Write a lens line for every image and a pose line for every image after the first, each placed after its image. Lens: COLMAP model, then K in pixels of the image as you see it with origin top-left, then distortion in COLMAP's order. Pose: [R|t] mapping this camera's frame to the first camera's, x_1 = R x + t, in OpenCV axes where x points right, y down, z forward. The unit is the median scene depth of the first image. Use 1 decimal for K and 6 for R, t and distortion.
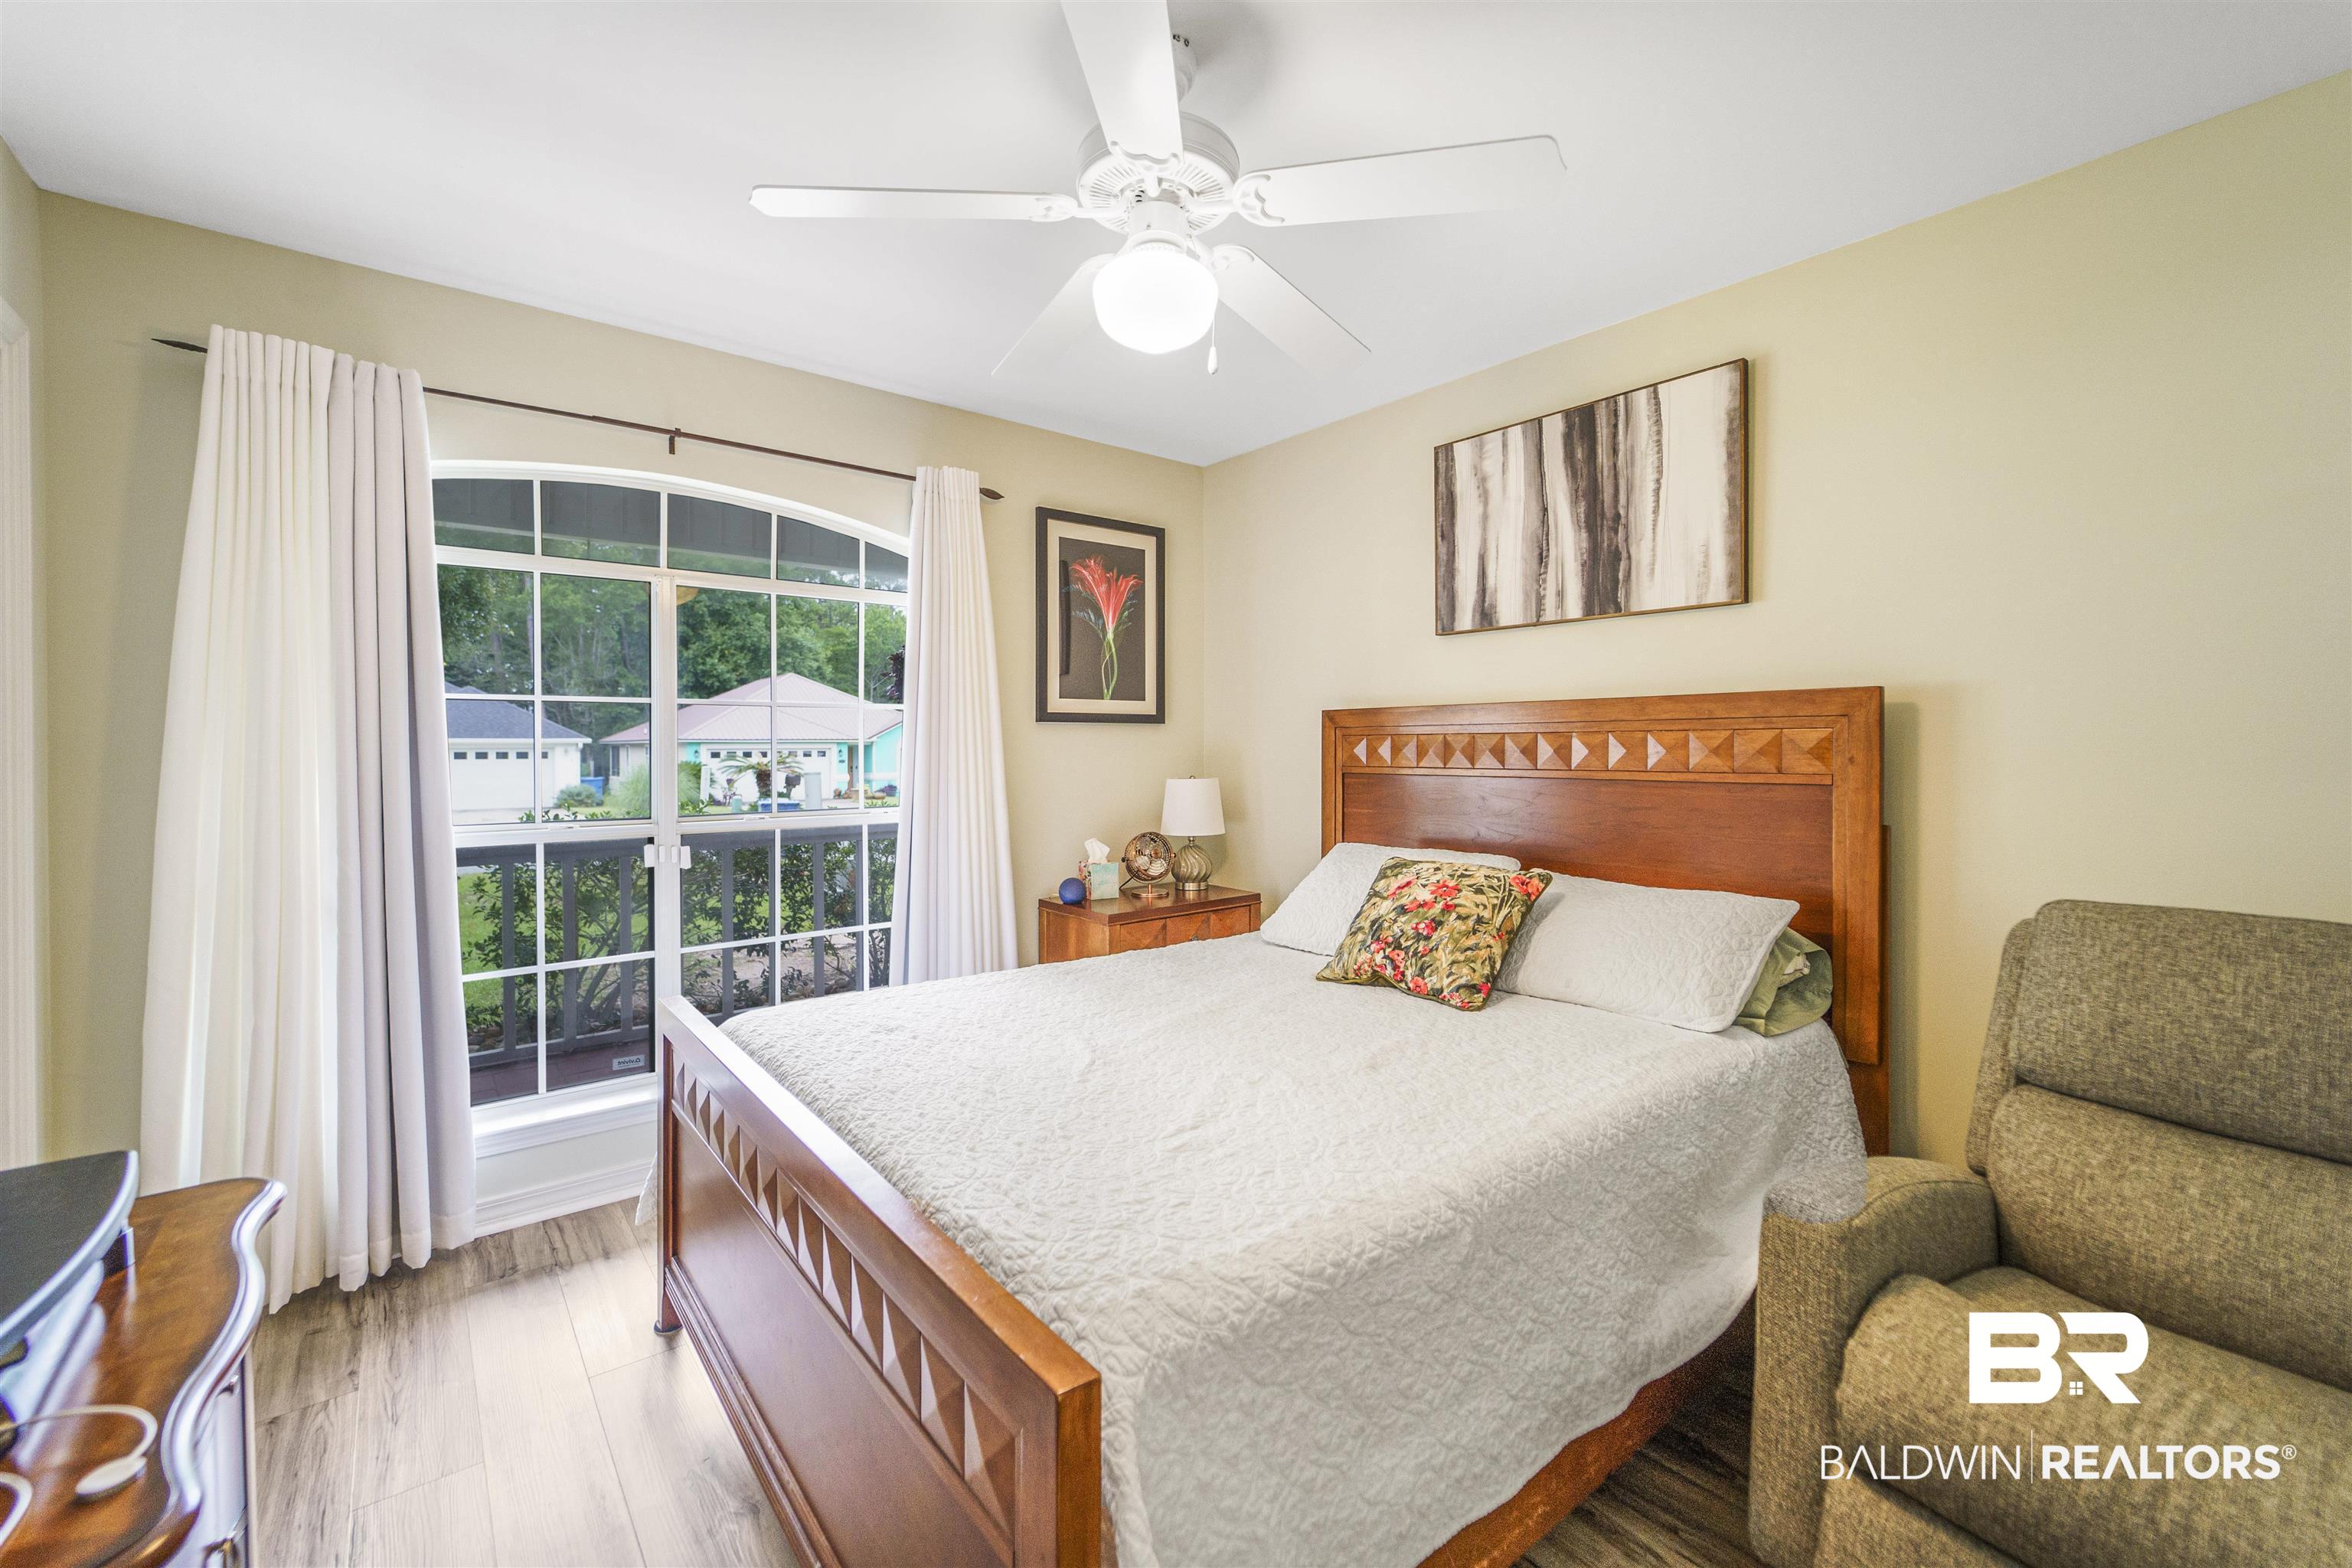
lens RADIAL K [[951.7, 0, 1231.6], [0, 951.7, 745.4], [0, 0, 1]] dist [0.001318, -0.000111]
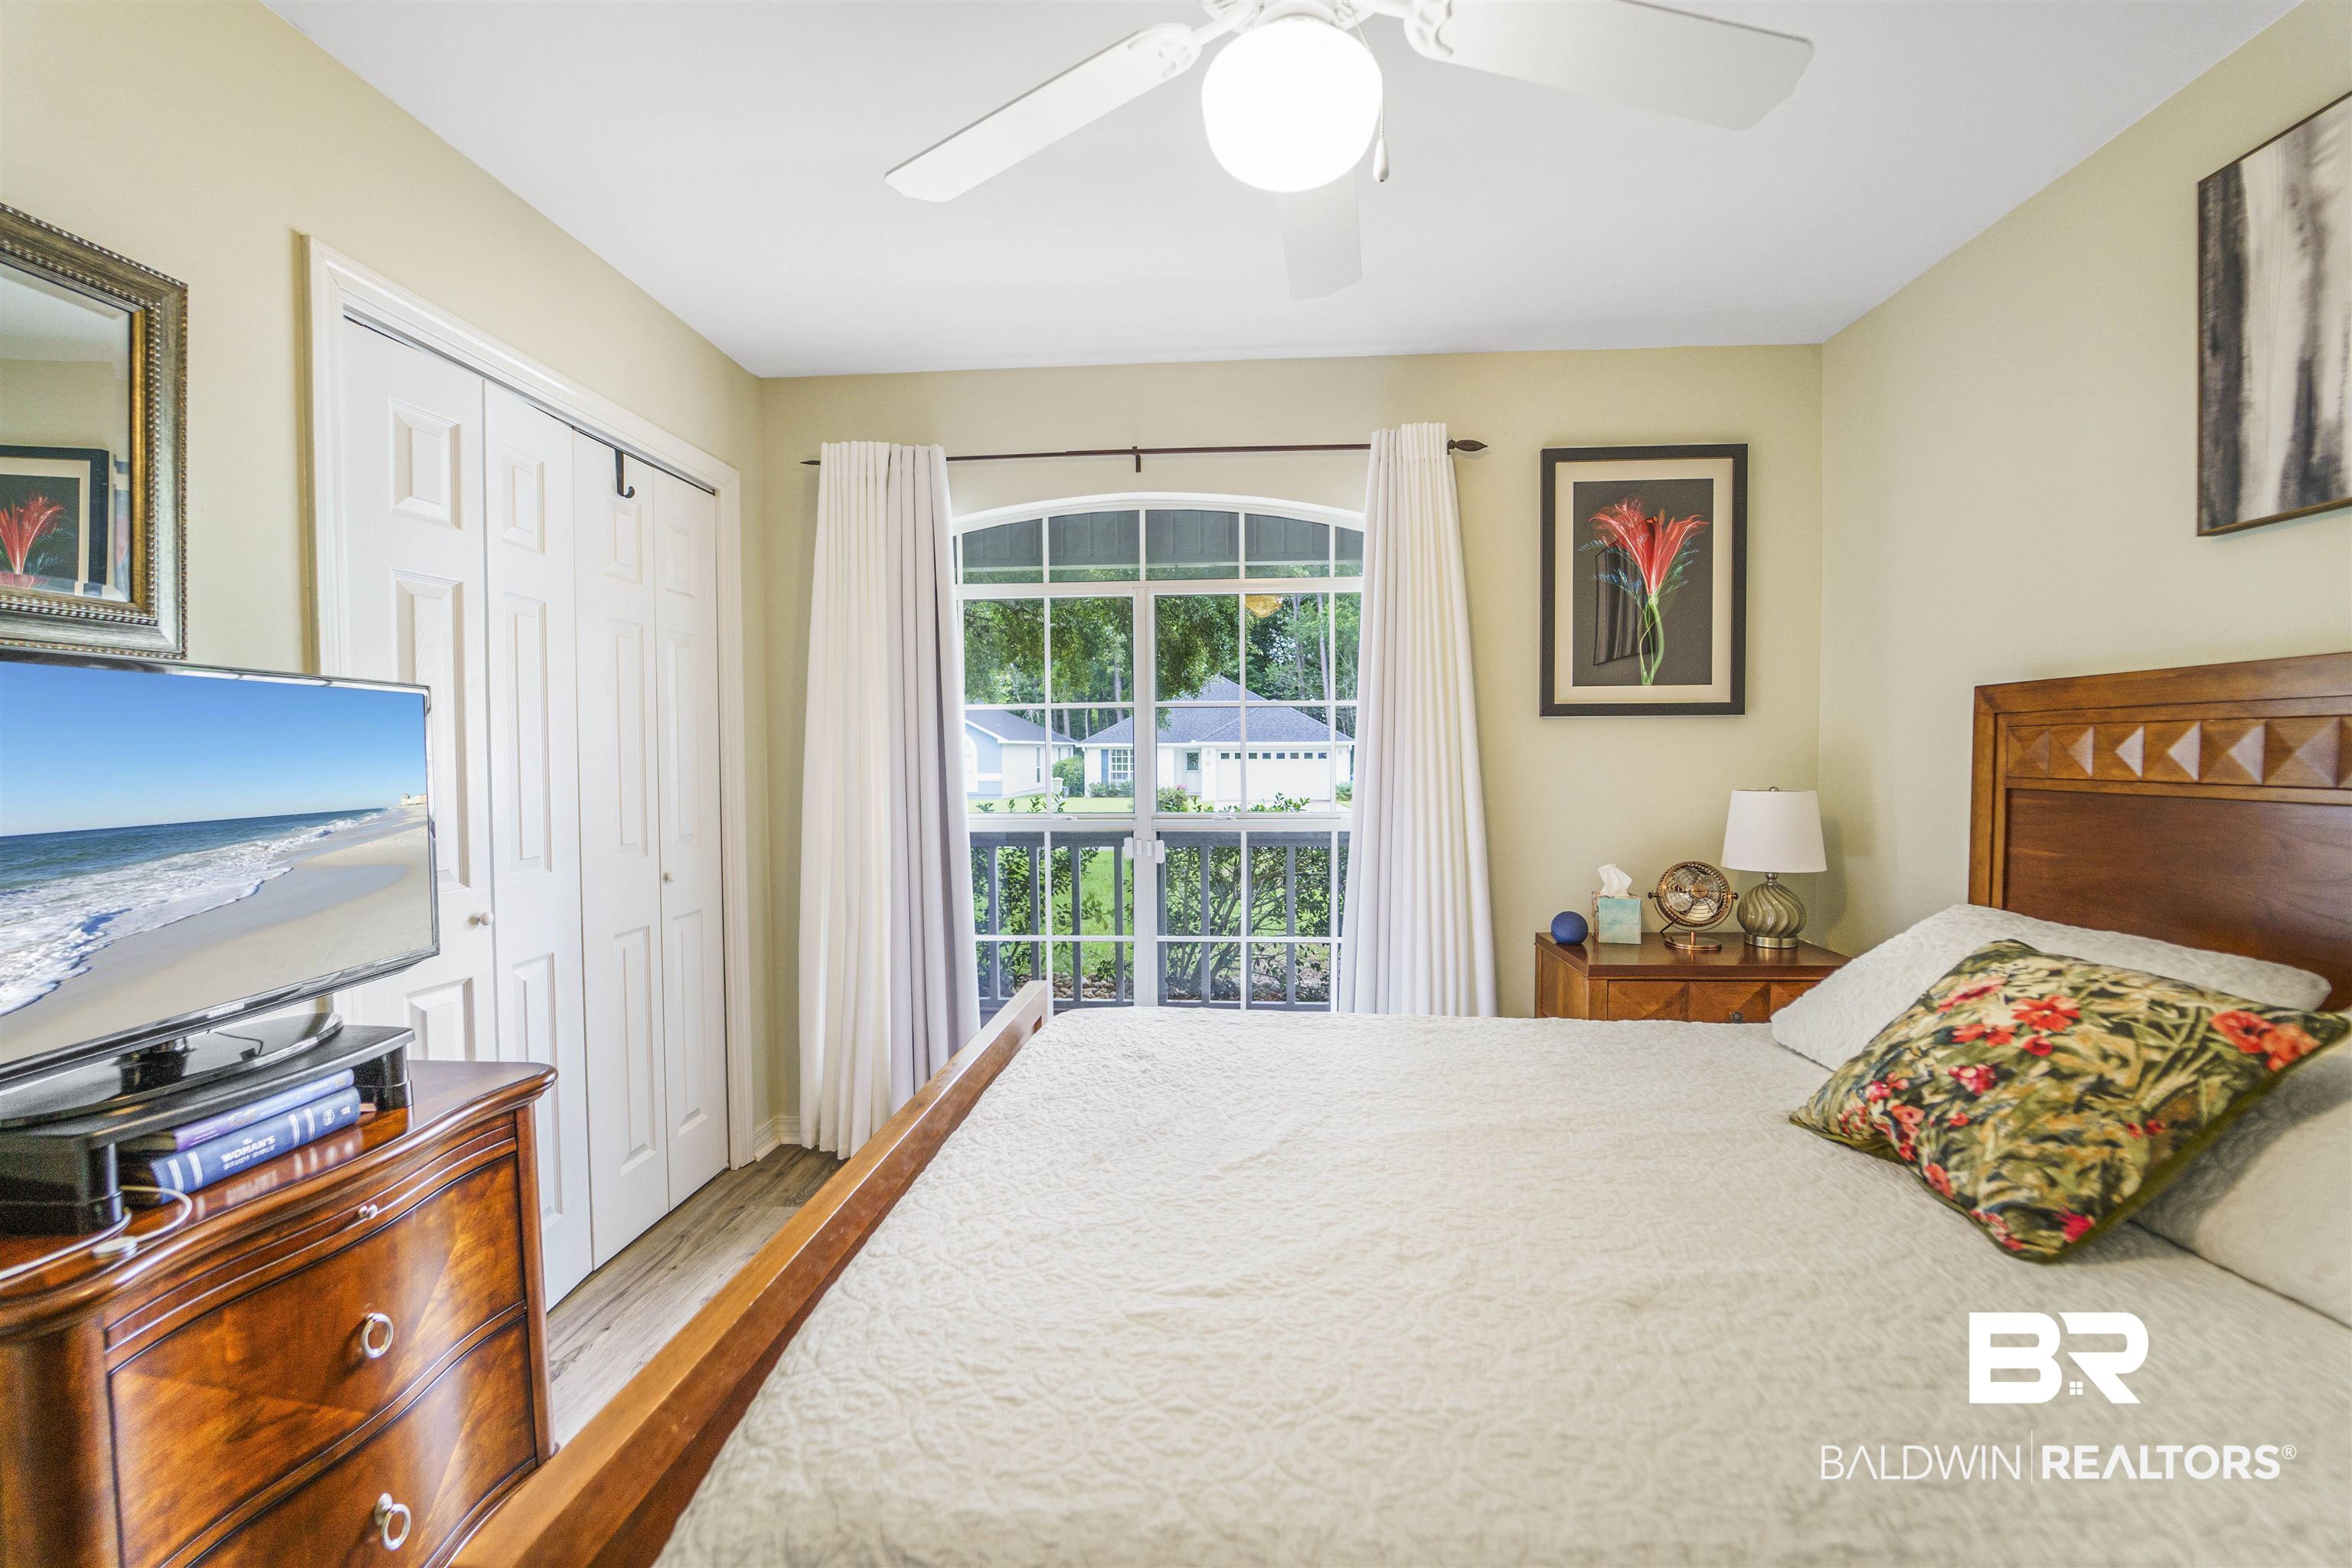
lens RADIAL K [[984.6, 0, 1176.0], [0, 984.6, 784.0], [0, 0, 1]] dist [-0.018897, -0.000134]
pose [[0.713402, 0.021515, -0.700424, 0.229492], [0.004858, 0.999353, 0.035646, 0.002116], [0.700738, -0.028832, 0.712836, 0.255617]]
